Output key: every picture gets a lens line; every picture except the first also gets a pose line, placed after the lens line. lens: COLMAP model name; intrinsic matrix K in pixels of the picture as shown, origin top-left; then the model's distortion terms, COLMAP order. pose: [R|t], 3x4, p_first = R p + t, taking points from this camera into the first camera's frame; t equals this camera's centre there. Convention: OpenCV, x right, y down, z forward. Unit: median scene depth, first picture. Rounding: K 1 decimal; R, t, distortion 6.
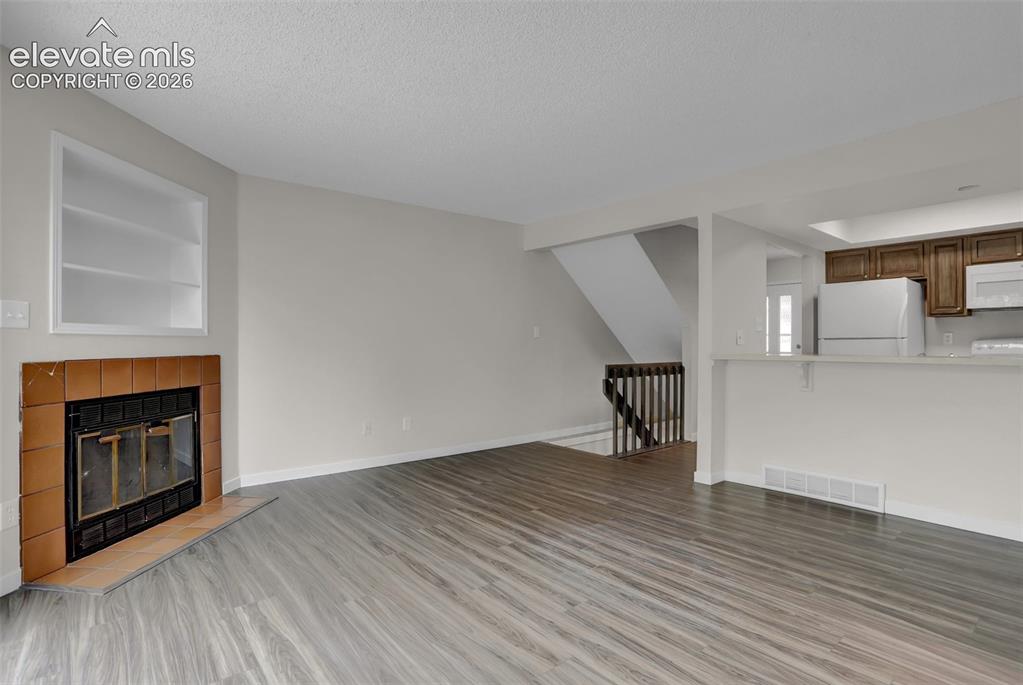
lens RADIAL K [[514.4, 0, 510.3], [0, 514.4, 357.3], [0, 0, 1]] dist [-0.038971, 0.000717]
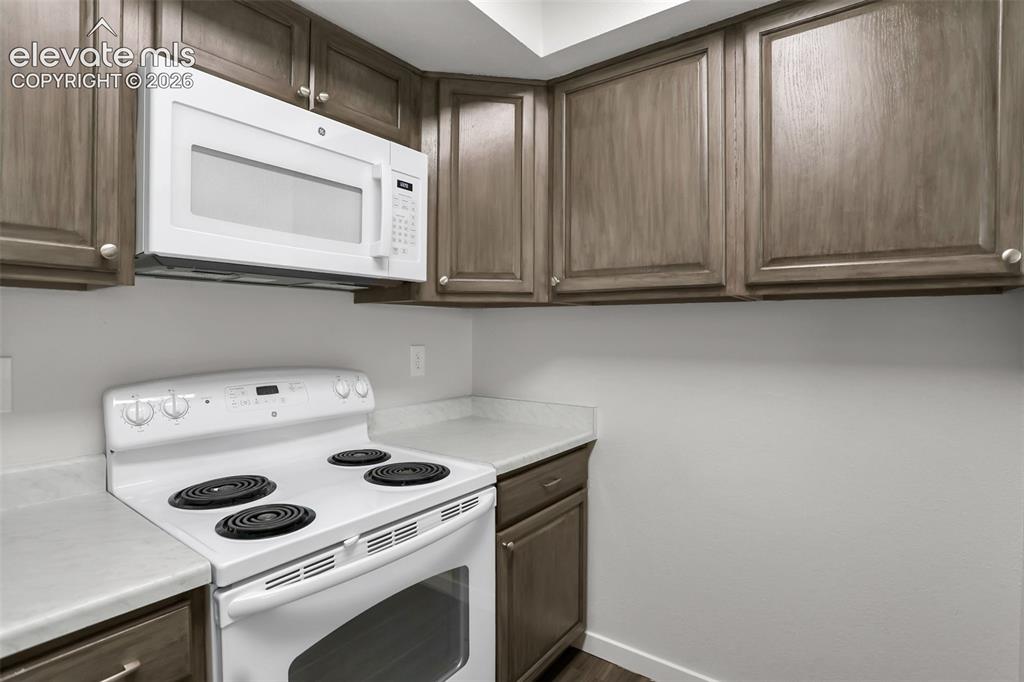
lens RADIAL K [[500.7, 0, 512.0], [0, 500.7, 341.0], [0, 0, 1]] dist [-0.066877, 0.025363]
pose [[-0.225075, -0.012765, 0.974258, 0.923499], [0.027571, 0.999430, 0.019464, -0.080445], [-0.973951, 0.031242, -0.224594, 1.221613]]
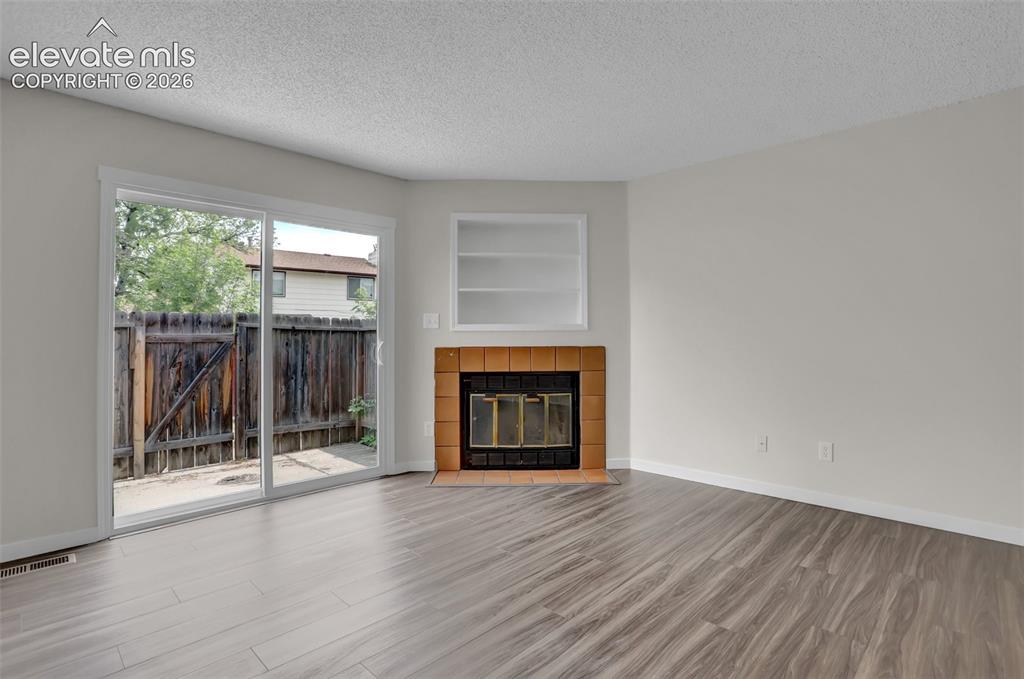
lens RADIAL K [[500.7, 0, 512.0], [0, 500.7, 339.5], [0, 0, 1]] dist [-0.066877, 0.025363]
pose [[0.102342, 0.000122, -0.994749, 0.579349], [-0.020346, 0.999791, -0.001970, -0.014061], [0.994541, 0.020440, 0.102323, 0.736247]]
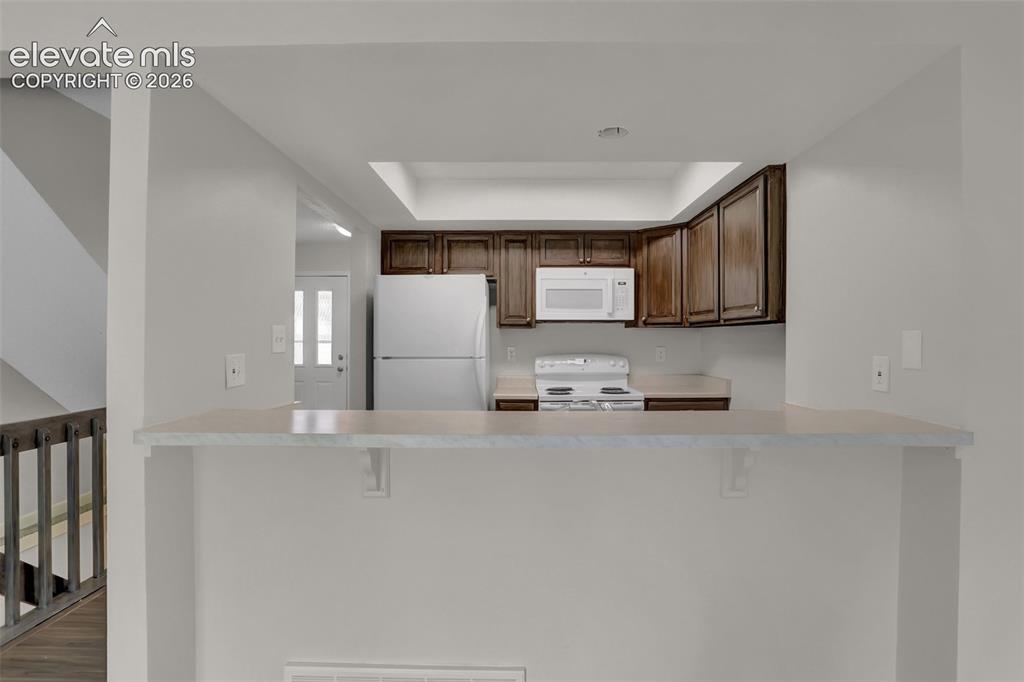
lens RADIAL K [[500.7, 0, 512.0], [0, 500.7, 341.0], [0, 0, 1]] dist [-0.066877, 0.025363]
pose [[0.652805, 0.002451, 0.757522, 0.355028], [0.017527, 0.999678, -0.018339, -0.064490], [-0.757323, 0.025249, 0.652552, 0.667163]]
